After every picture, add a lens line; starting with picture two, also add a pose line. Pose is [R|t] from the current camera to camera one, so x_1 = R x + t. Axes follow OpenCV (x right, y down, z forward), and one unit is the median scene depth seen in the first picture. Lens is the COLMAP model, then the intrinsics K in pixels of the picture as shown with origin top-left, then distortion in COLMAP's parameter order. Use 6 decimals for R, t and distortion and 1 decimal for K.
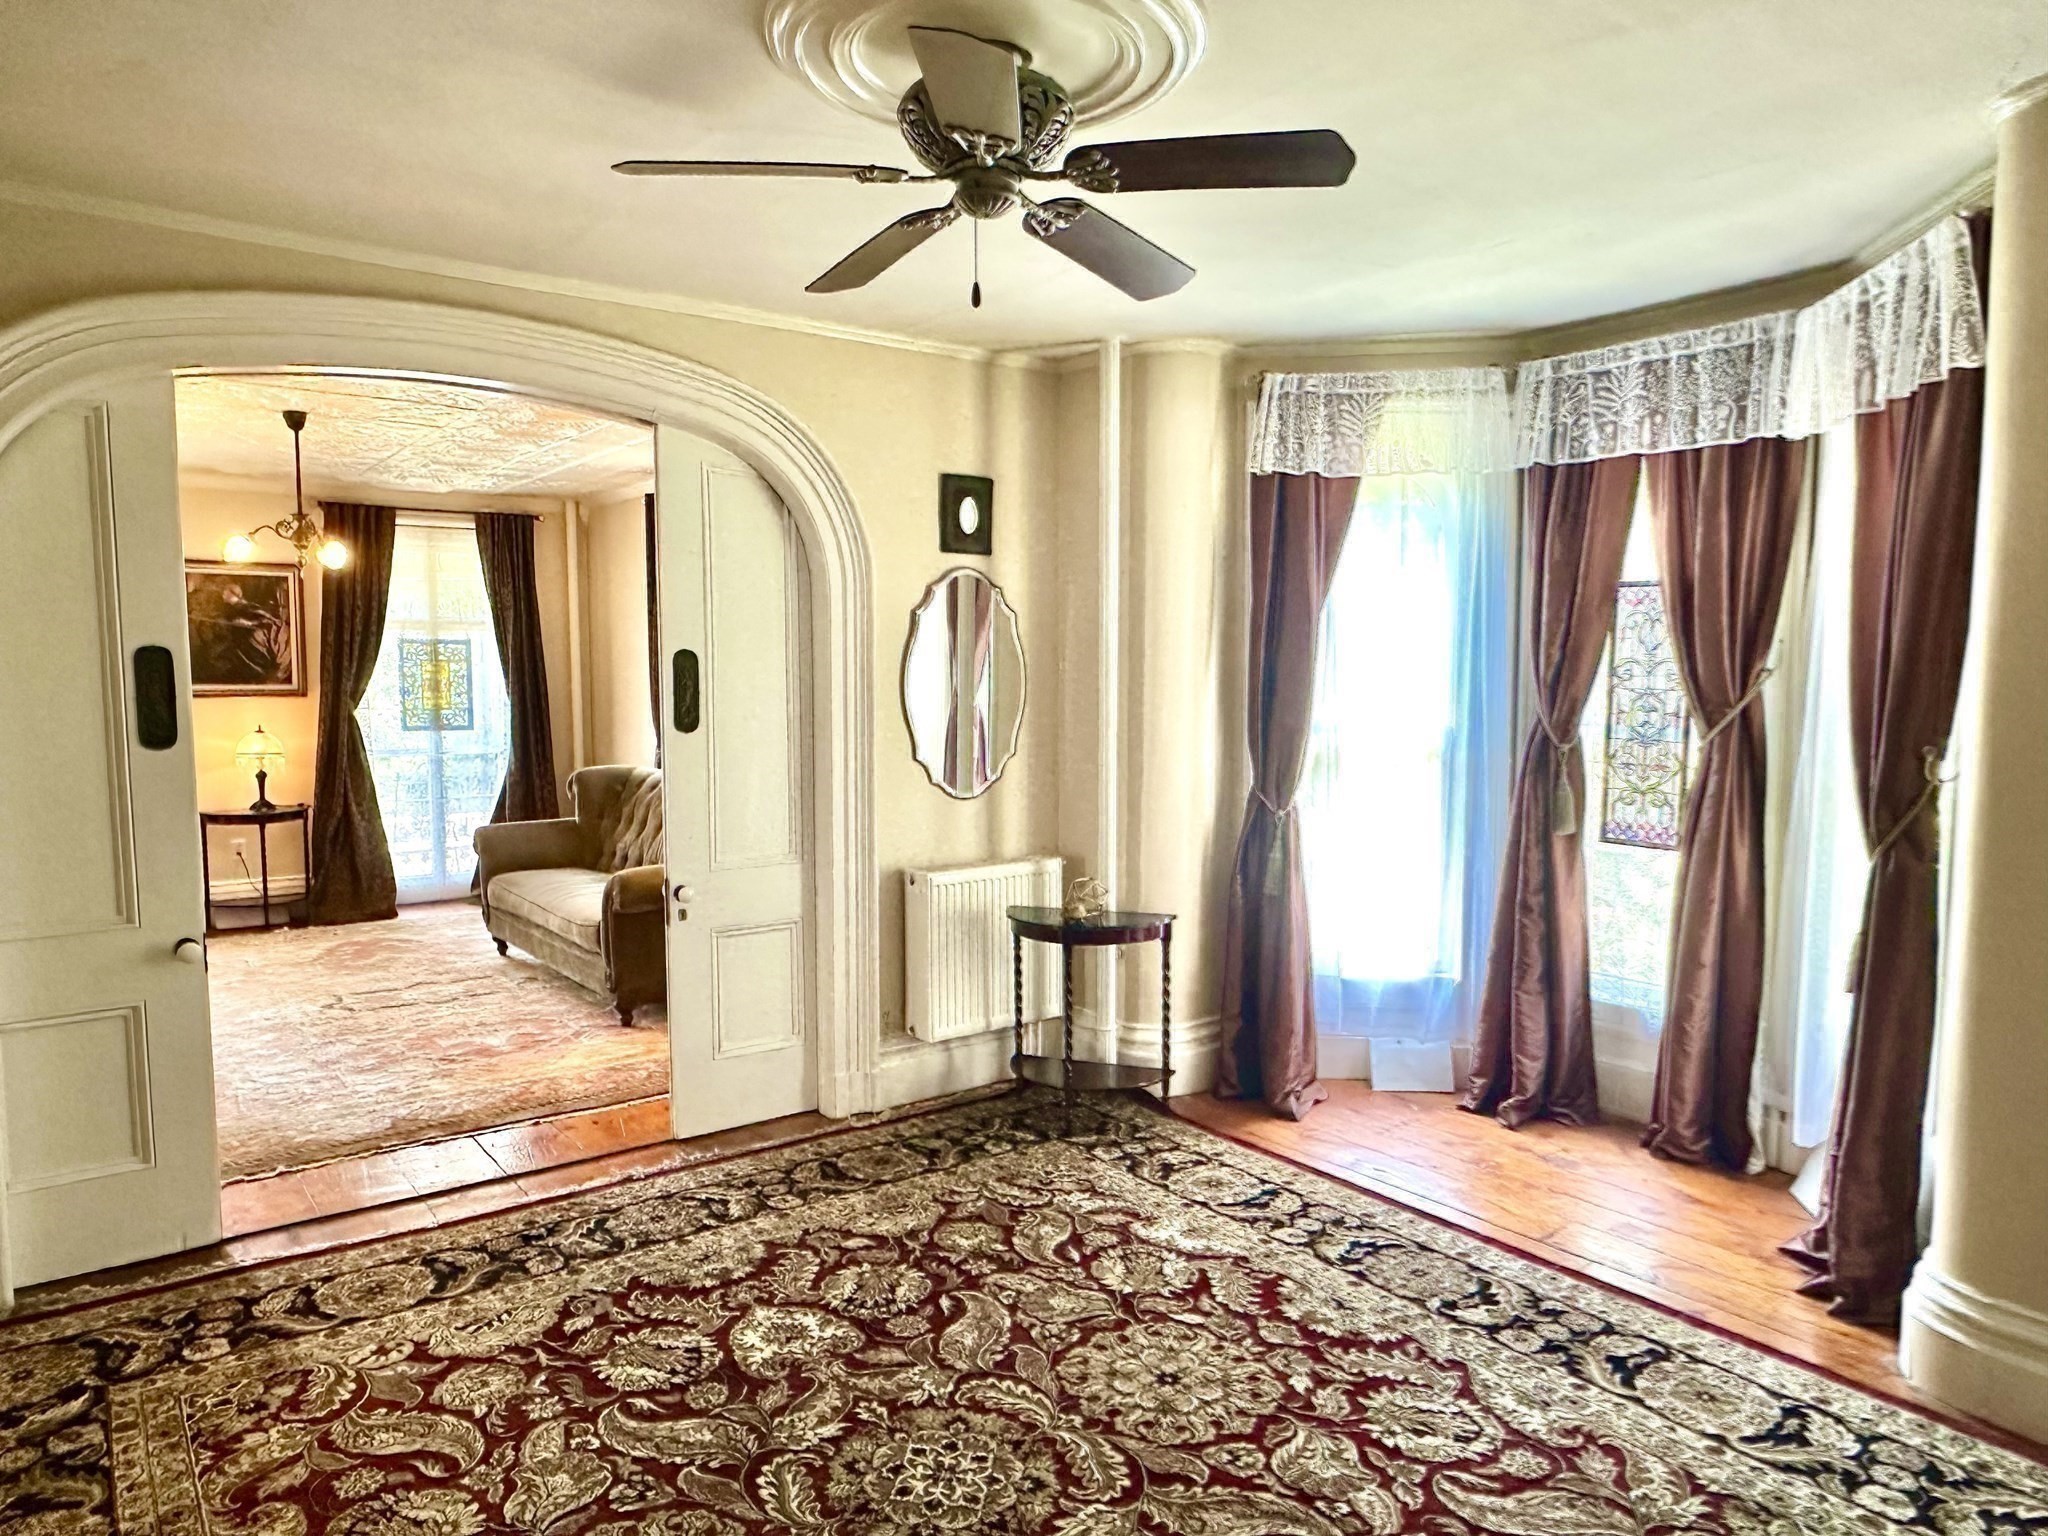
lens RADIAL K [[1325.2, 0, 1016.1], [0, 1325.2, 780.3], [0, 0, 1]] dist [-0.008137, -0.000774]
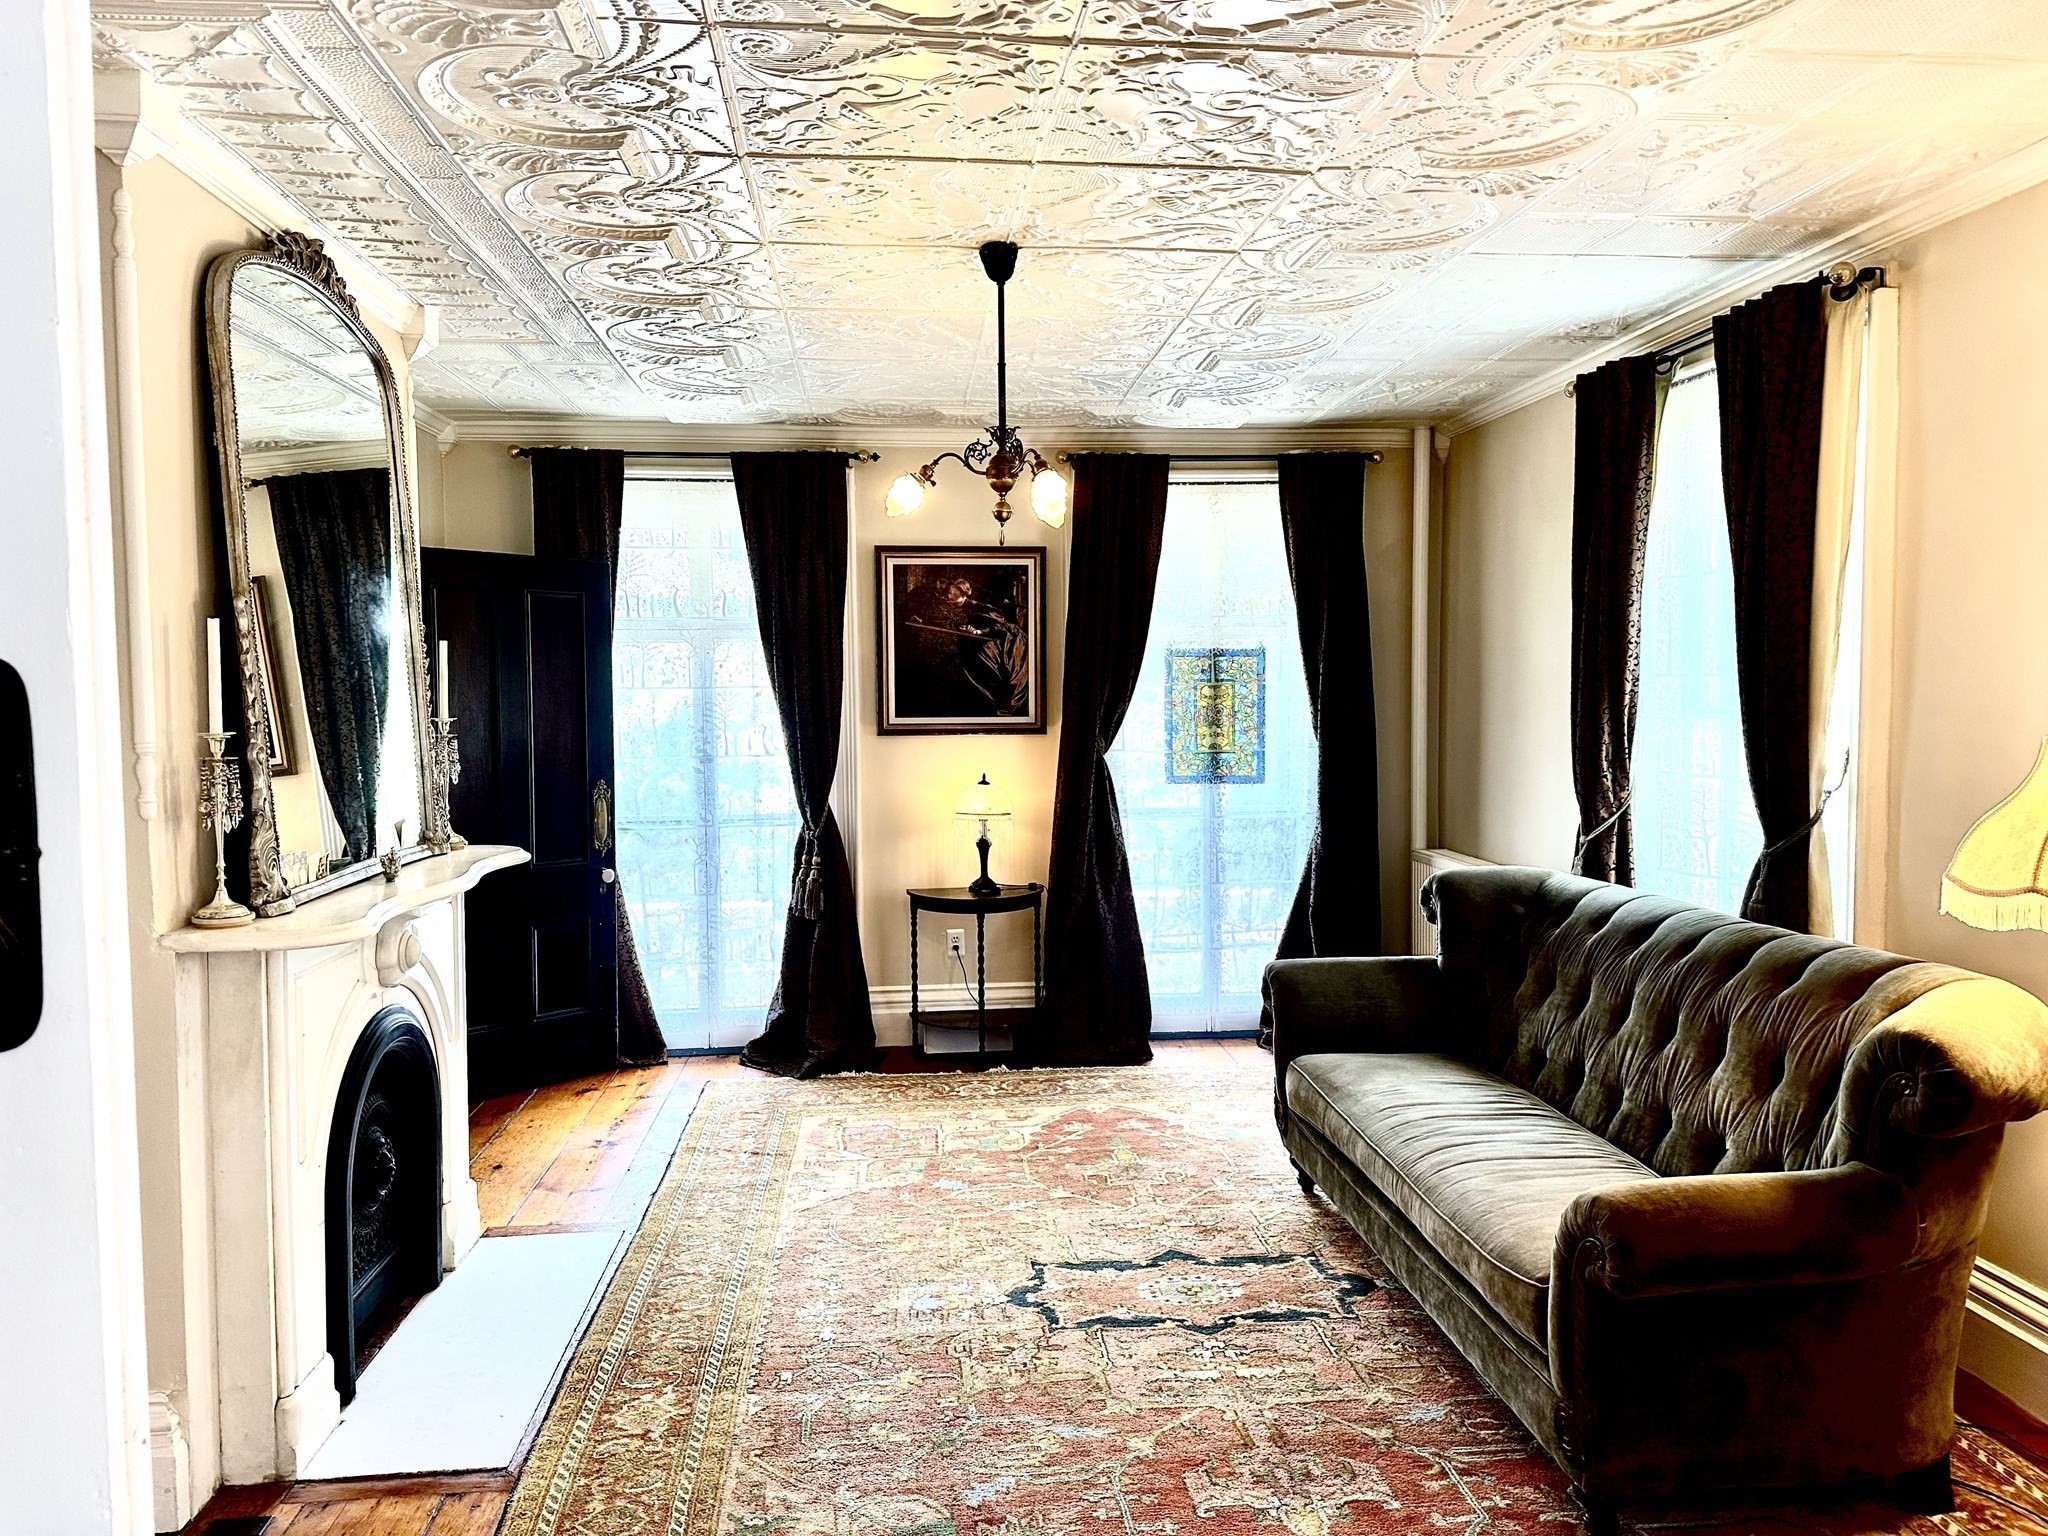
lens RADIAL K [[1423.8, 0, 1025.7], [0, 1423.8, 758.3], [0, 0, 1]] dist [-0.003300, -0.000923]
pose [[0.855996, 0.021099, -0.516551, -0.152385], [-0.036428, 0.999145, -0.019554, -0.034981], [0.515697, 0.035555, 0.856033, 0.344855]]
